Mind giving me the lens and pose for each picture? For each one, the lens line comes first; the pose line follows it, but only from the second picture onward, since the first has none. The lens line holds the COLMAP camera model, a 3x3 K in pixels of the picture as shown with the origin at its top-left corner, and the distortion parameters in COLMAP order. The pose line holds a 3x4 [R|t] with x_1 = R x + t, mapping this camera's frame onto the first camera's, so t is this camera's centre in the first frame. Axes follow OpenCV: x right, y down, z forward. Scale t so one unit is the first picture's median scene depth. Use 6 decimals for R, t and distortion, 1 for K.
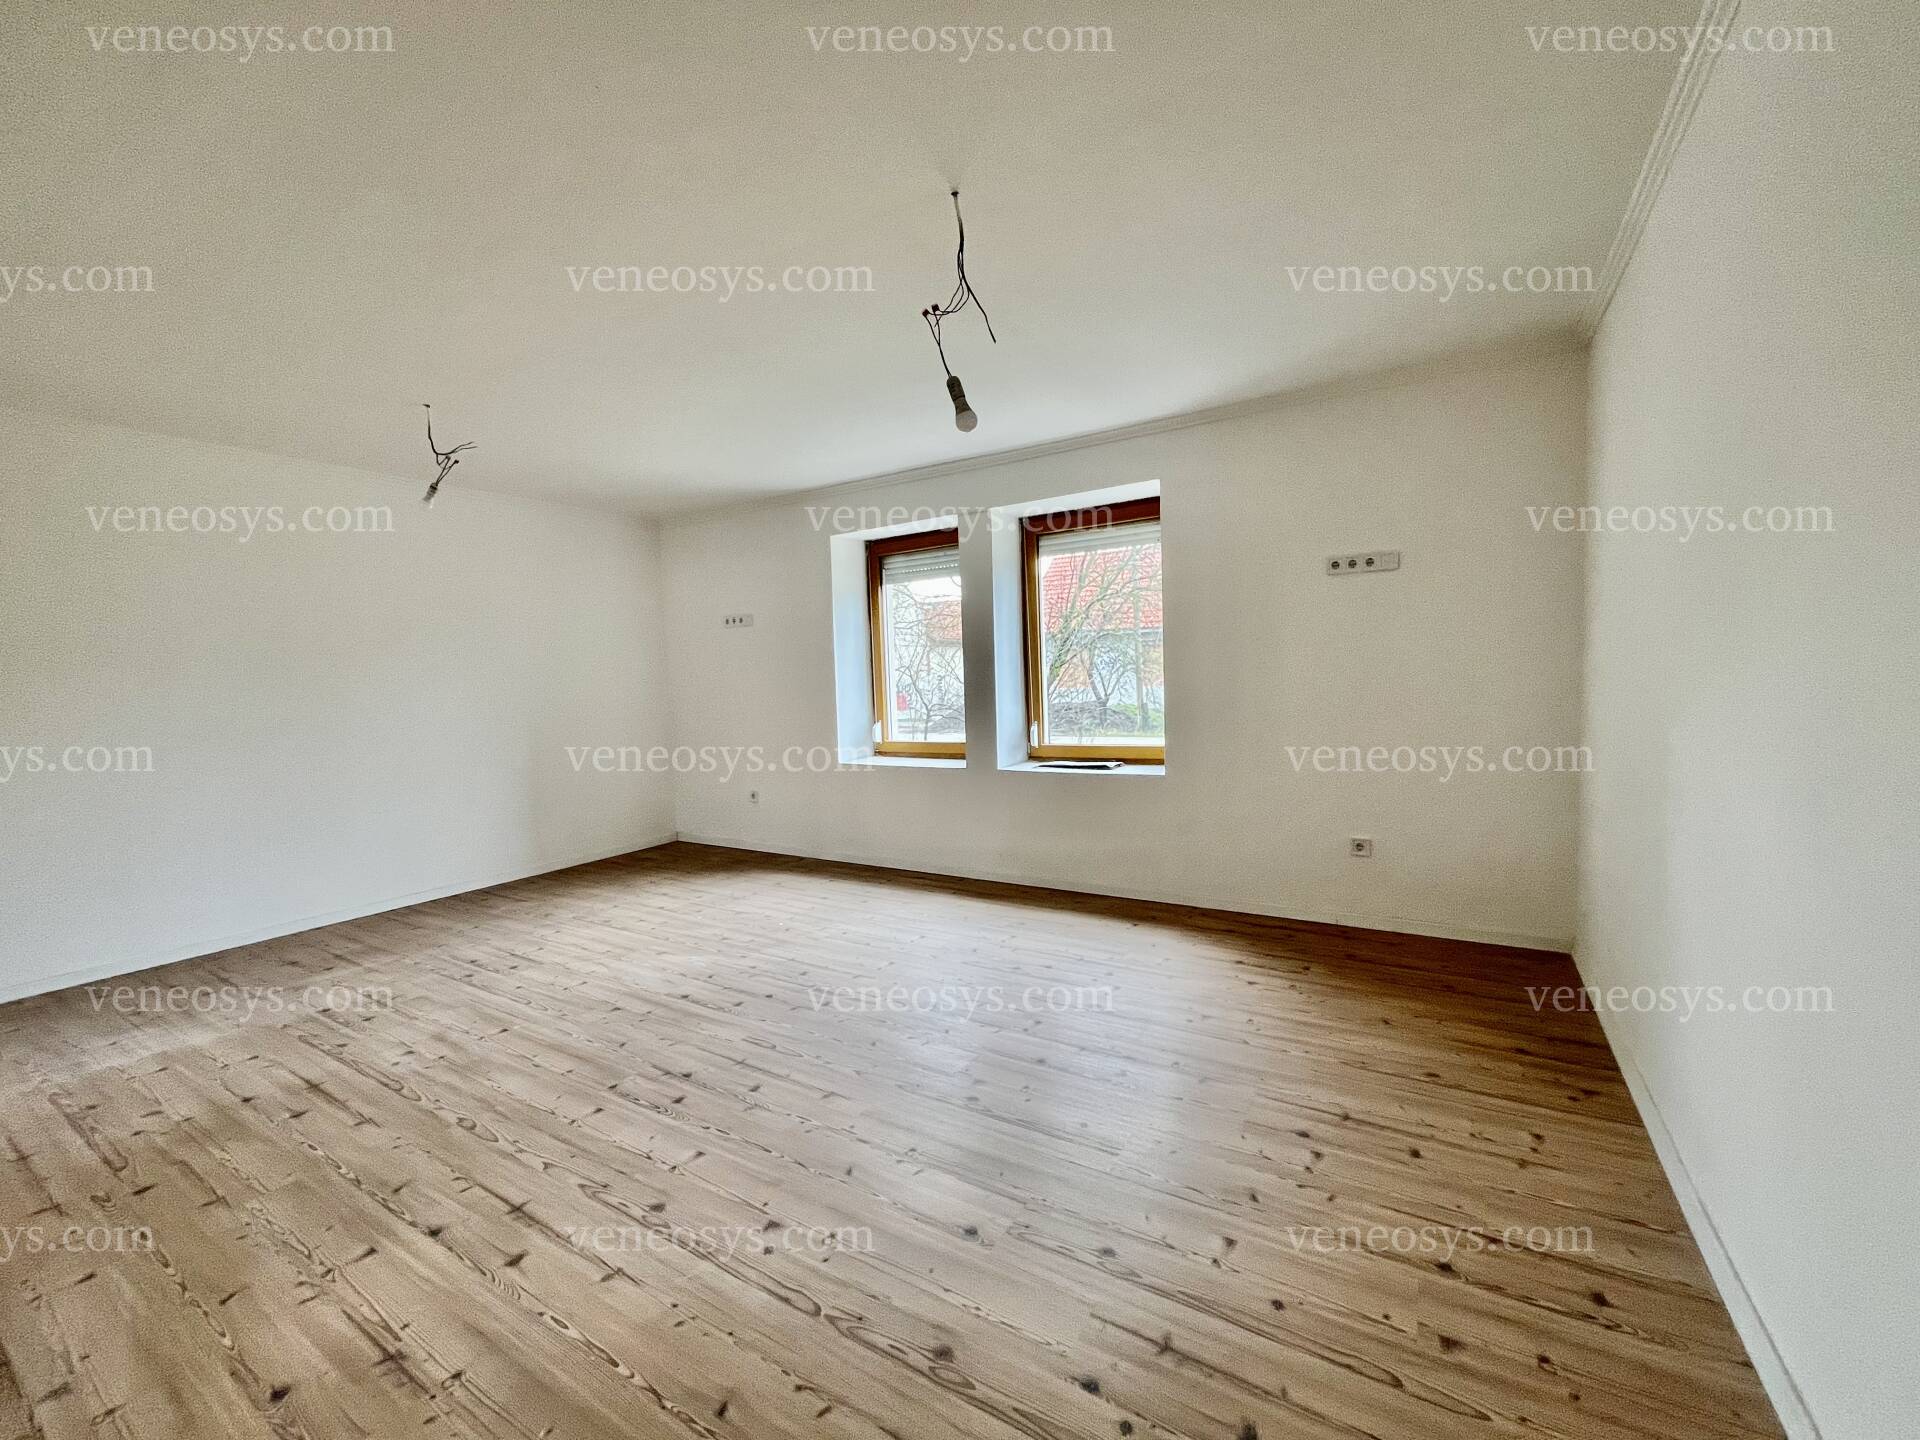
lens RADIAL K [[768.4, 0, 1026.8], [0, 768.4, 824.4], [0, 0, 1]] dist [-0.021284, 0.000357]
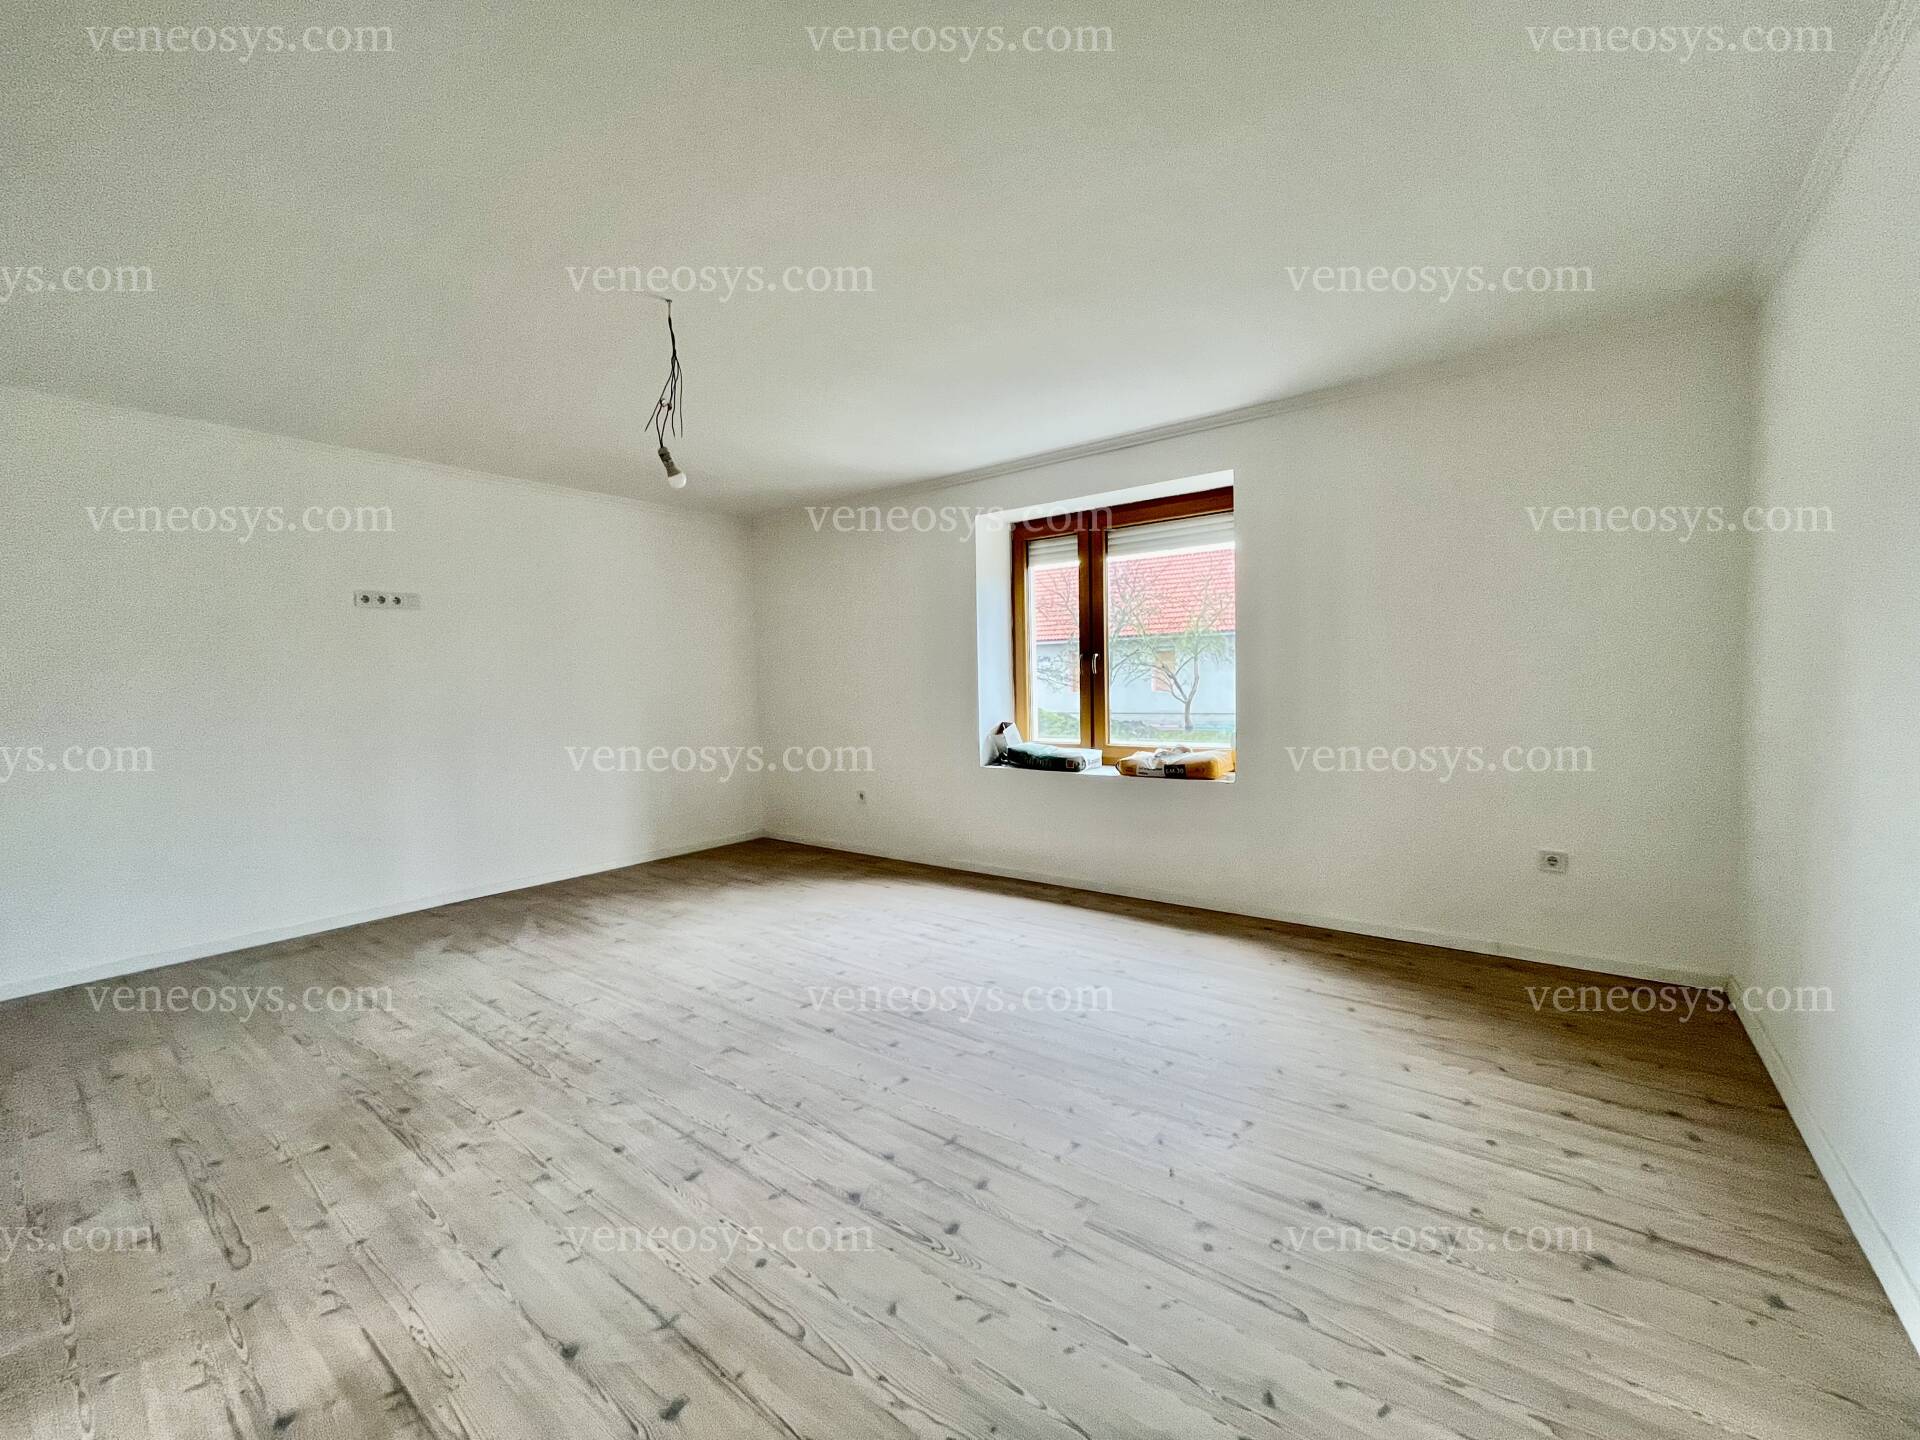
lens RADIAL K [[774.4, 0, 960.0], [0, 774.4, 721.2], [0, 0, 1]] dist [-0.002397, -0.000311]
pose [[0.993025, 0.005294, -0.117782, -0.107885], [-0.020155, 0.991908, -0.125347, -0.007903], [0.116165, 0.126846, 0.985097, 0.062850]]
